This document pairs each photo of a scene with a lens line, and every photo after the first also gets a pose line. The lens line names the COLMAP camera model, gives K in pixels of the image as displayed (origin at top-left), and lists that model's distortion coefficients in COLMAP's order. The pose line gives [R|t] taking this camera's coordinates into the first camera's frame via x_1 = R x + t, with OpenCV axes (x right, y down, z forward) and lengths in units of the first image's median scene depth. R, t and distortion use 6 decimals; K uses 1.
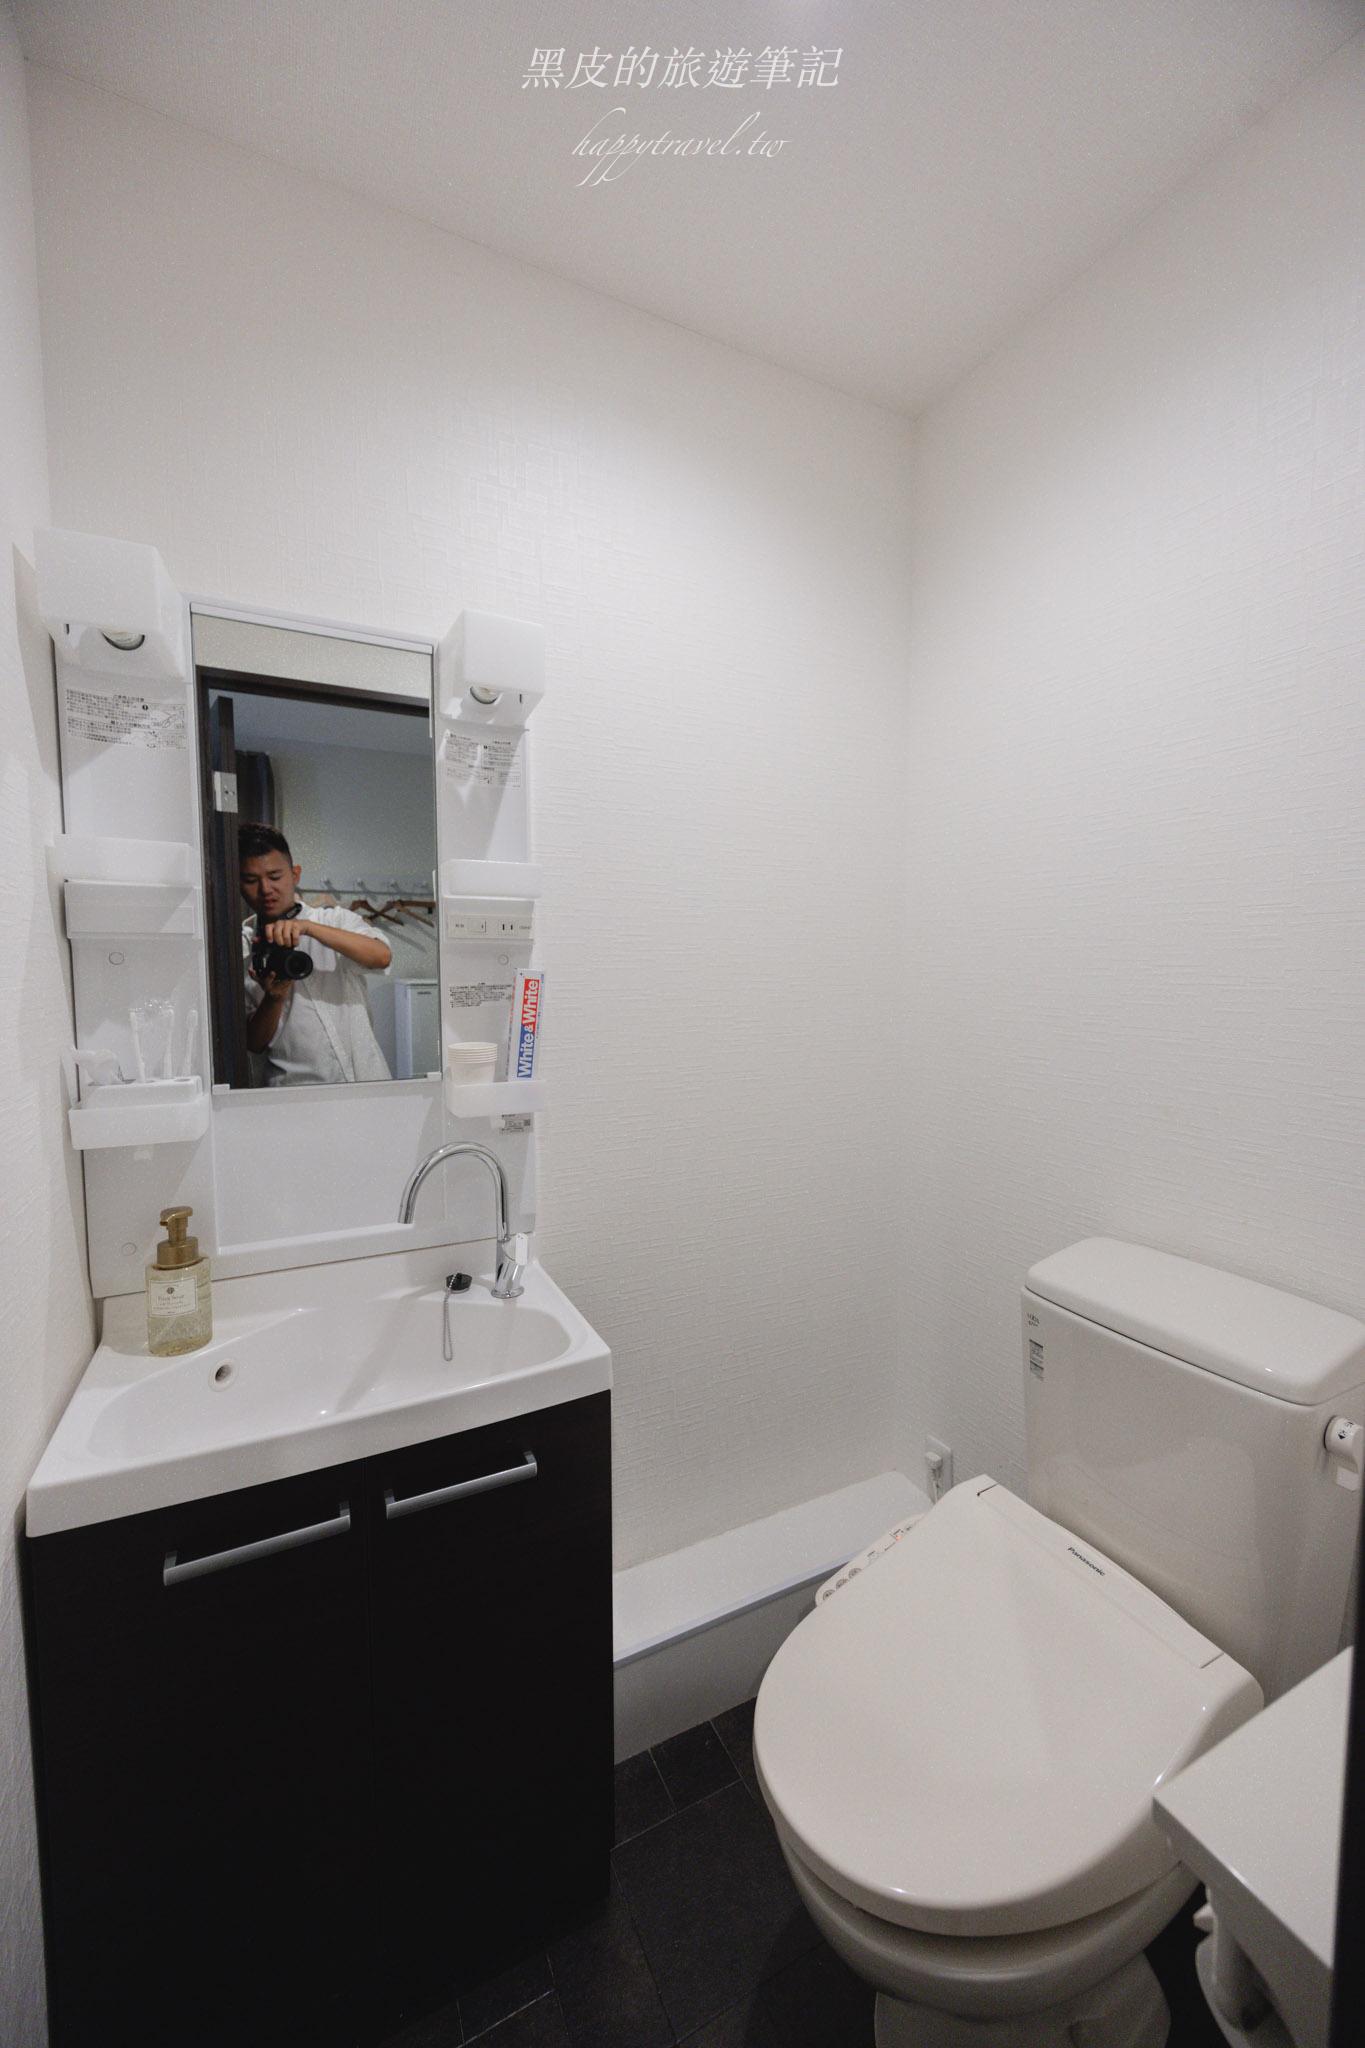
lens RADIAL K [[770.8, 0, 682.5], [0, 770.8, 1024.0], [0, 0, 1]] dist [-0.000030, 0.000040]
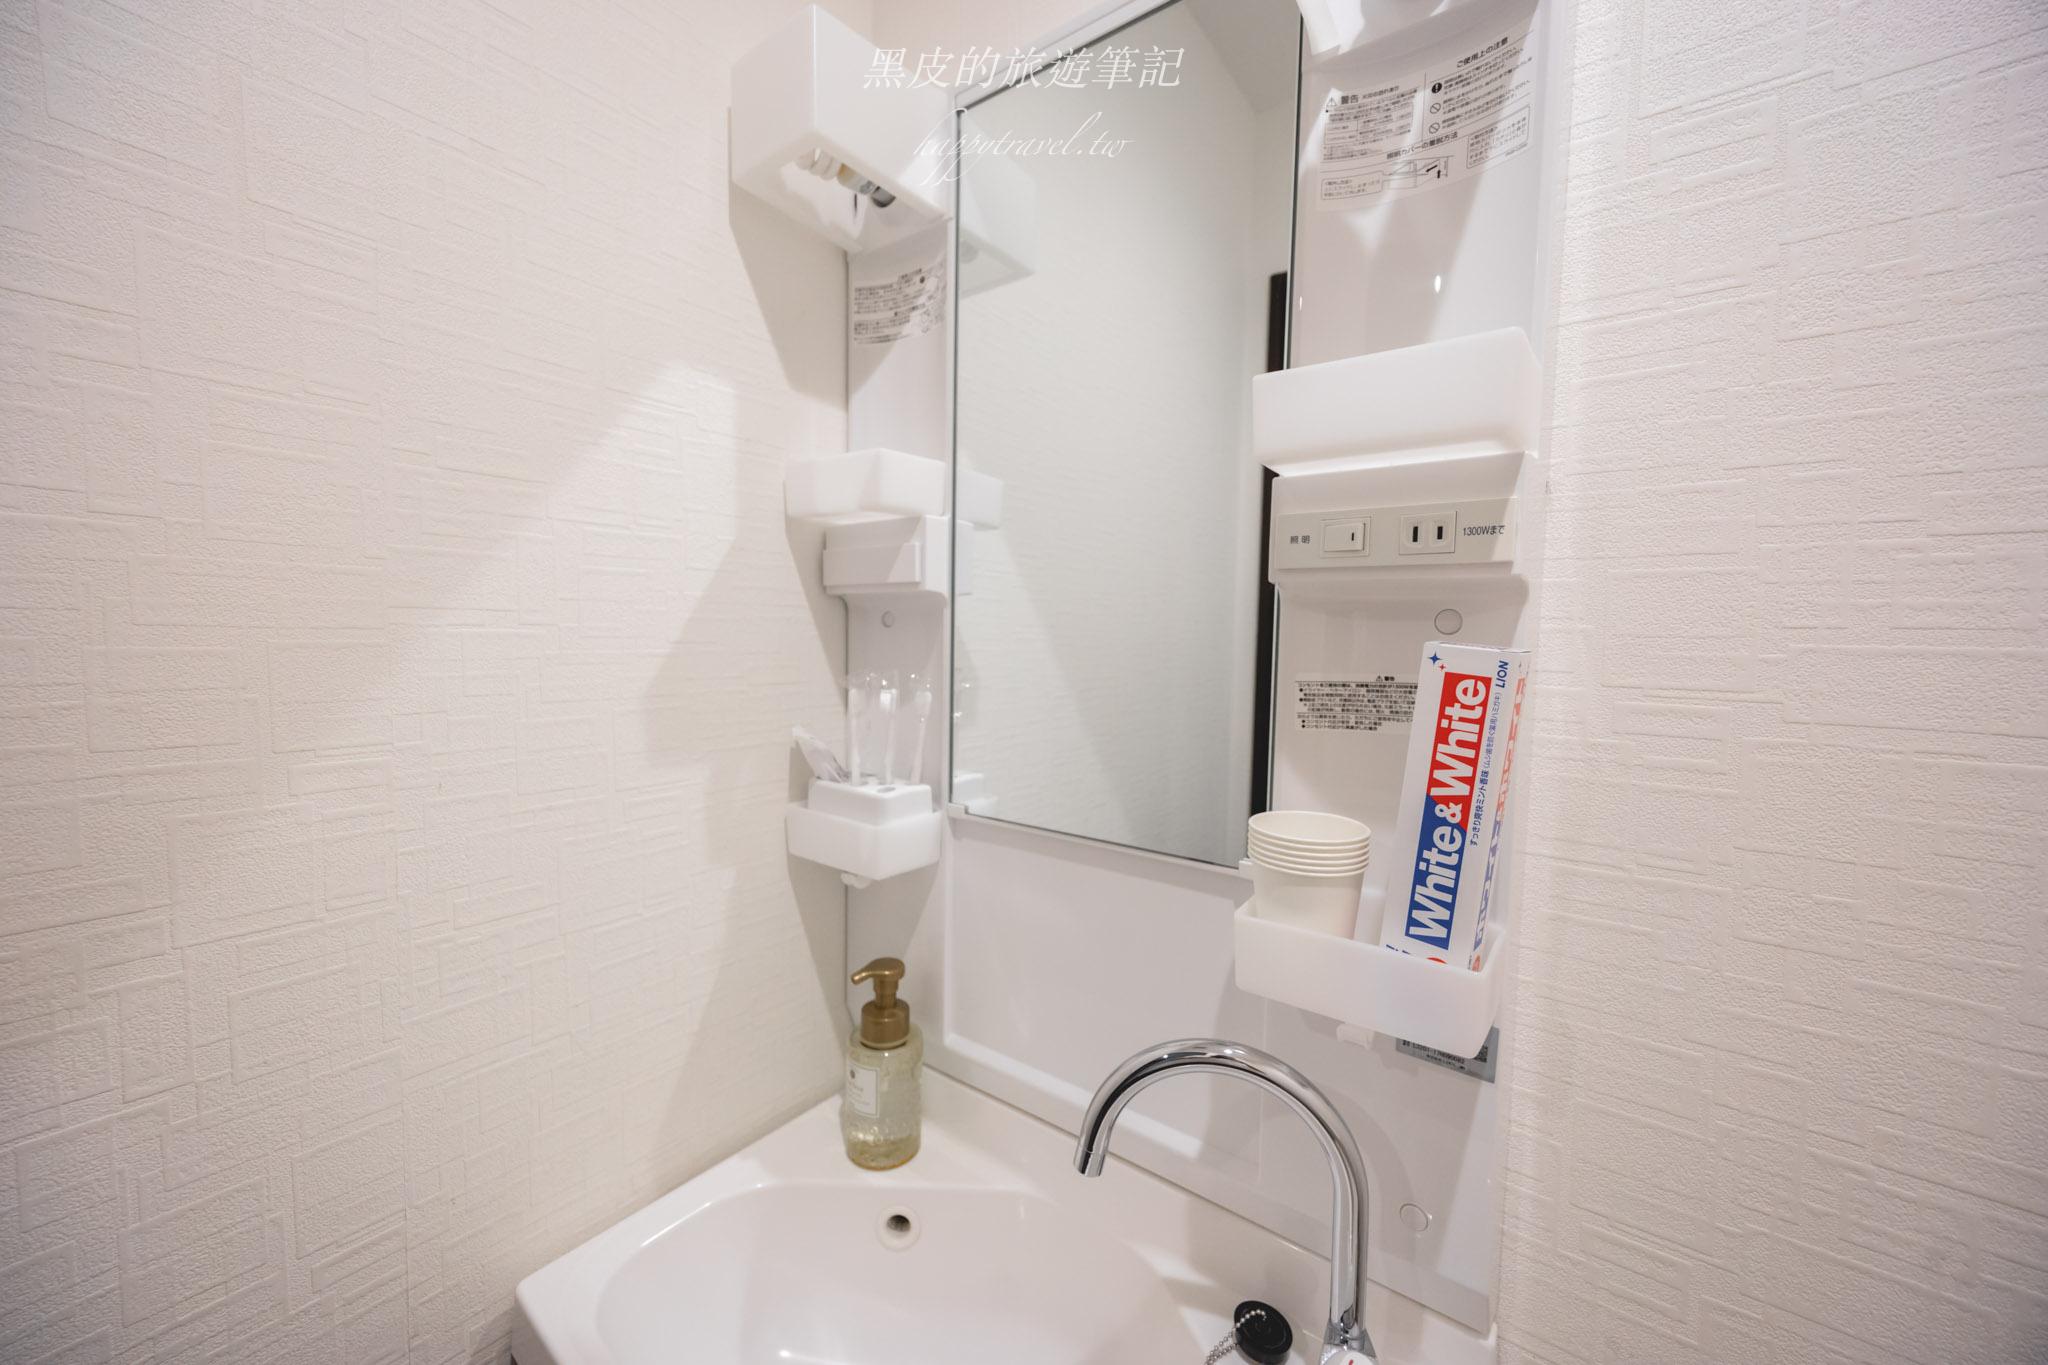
lens RADIAL K [[770.8, 0, 1024.0], [0, 770.8, 682.5], [0, 0, 1]] dist [-0.000030, 0.000040]
pose [[0.441053, 0.066485, -0.895015, 0.028302], [-0.080472, 0.996165, 0.034343, -0.050523], [0.893866, 0.056876, 0.444712, 0.666853]]
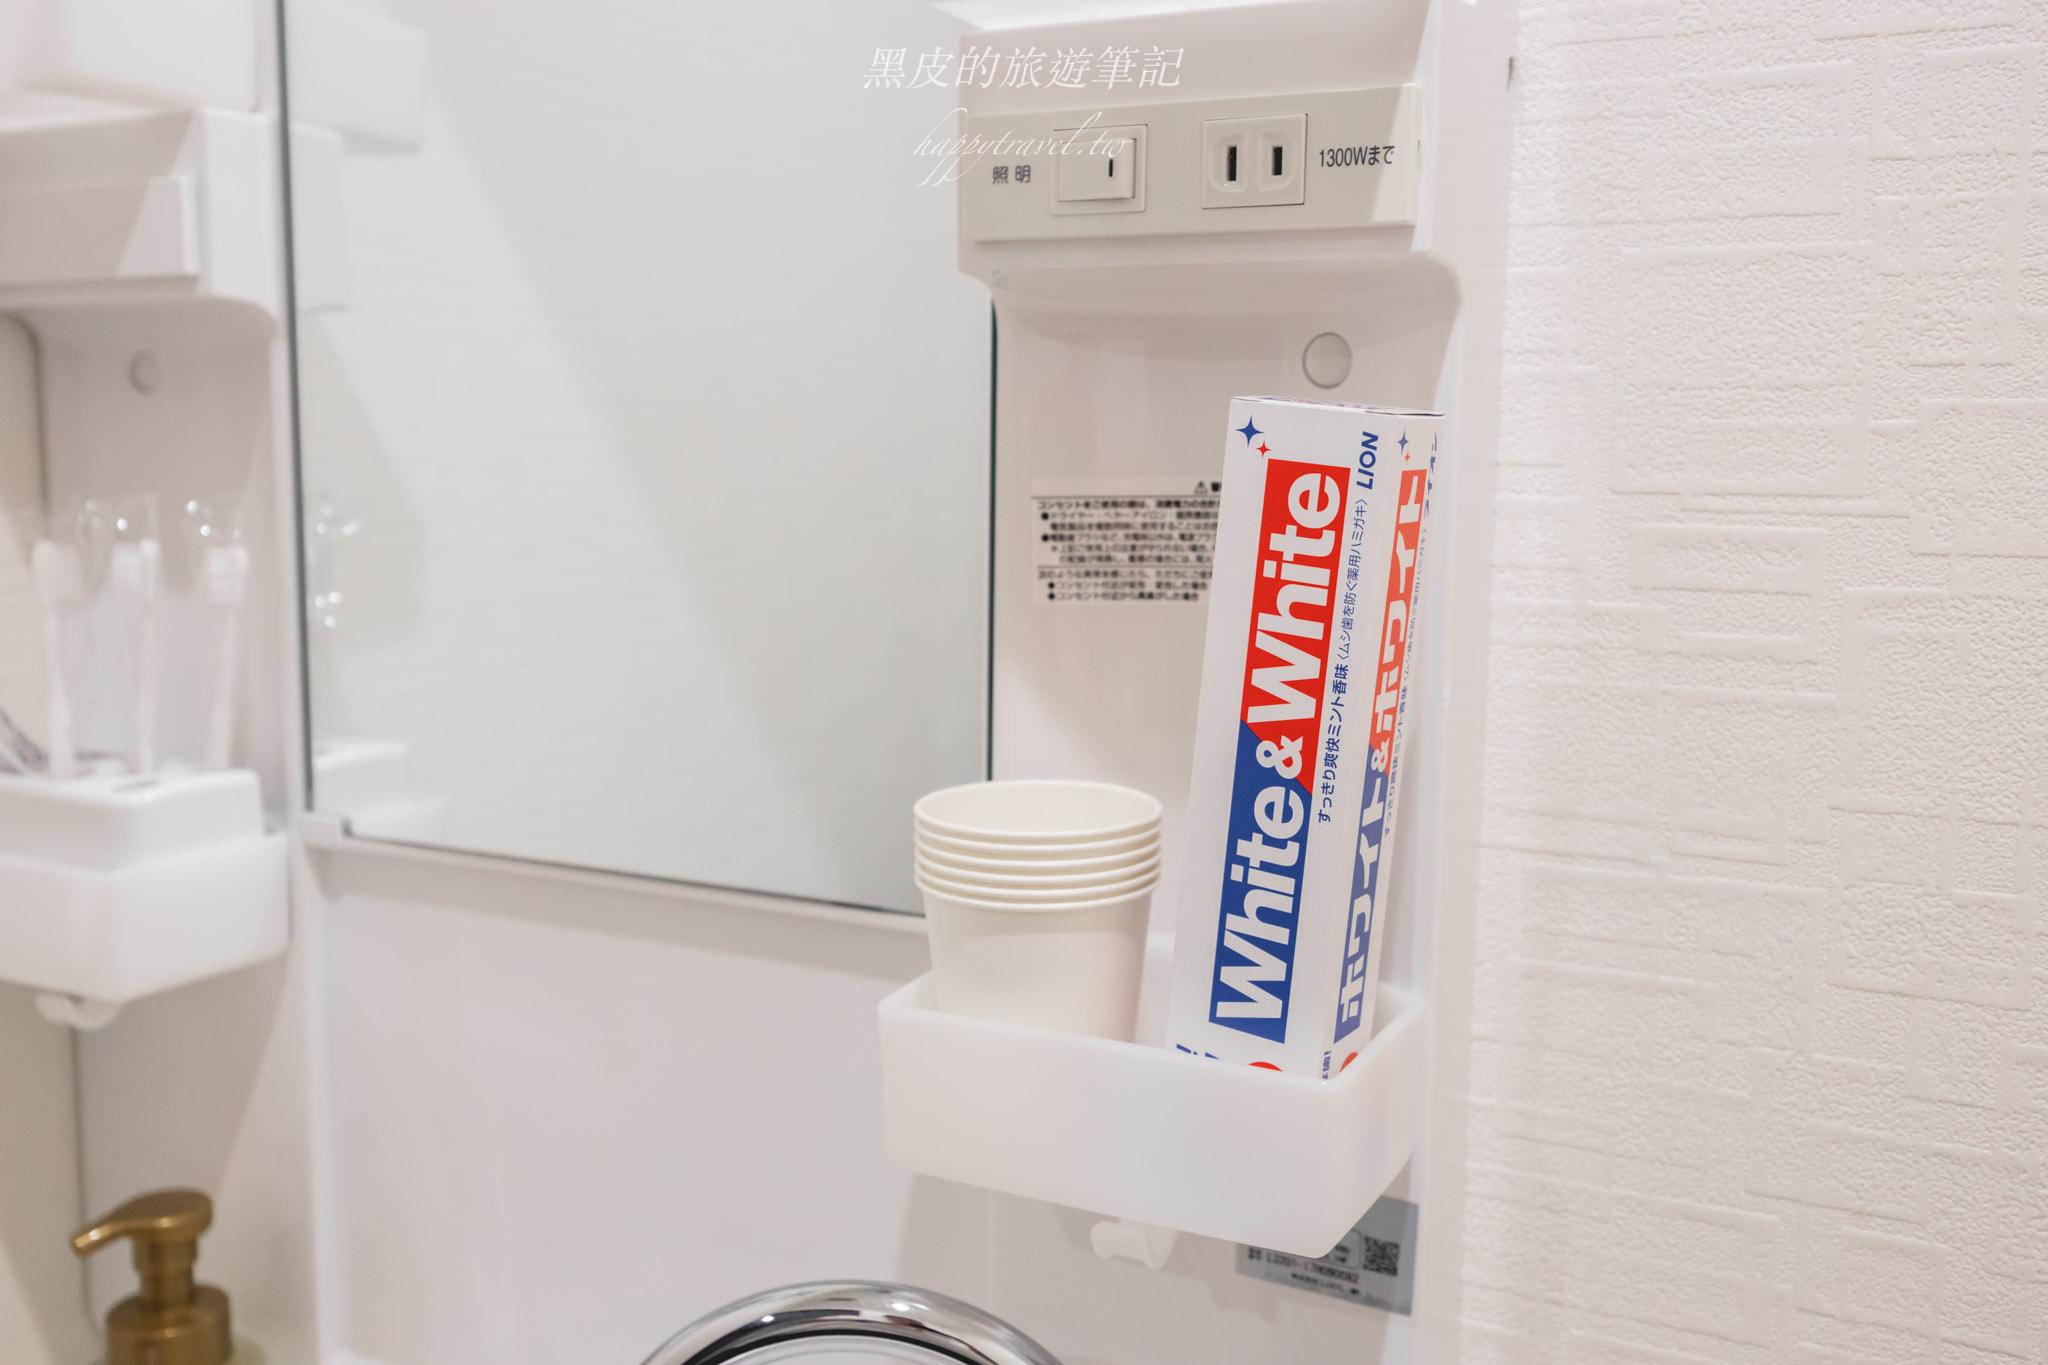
lens RADIAL K [[1838.4, 0, 1036.8], [0, 1838.4, 681.7], [0, 0, 1]] dist [0.006472, 0.001131]
pose [[0.596714, 0.109024, -0.795013, 0.087455], [-0.069327, 0.994027, 0.084280, -0.040994], [0.799454, 0.004825, 0.600709, 0.718848]]
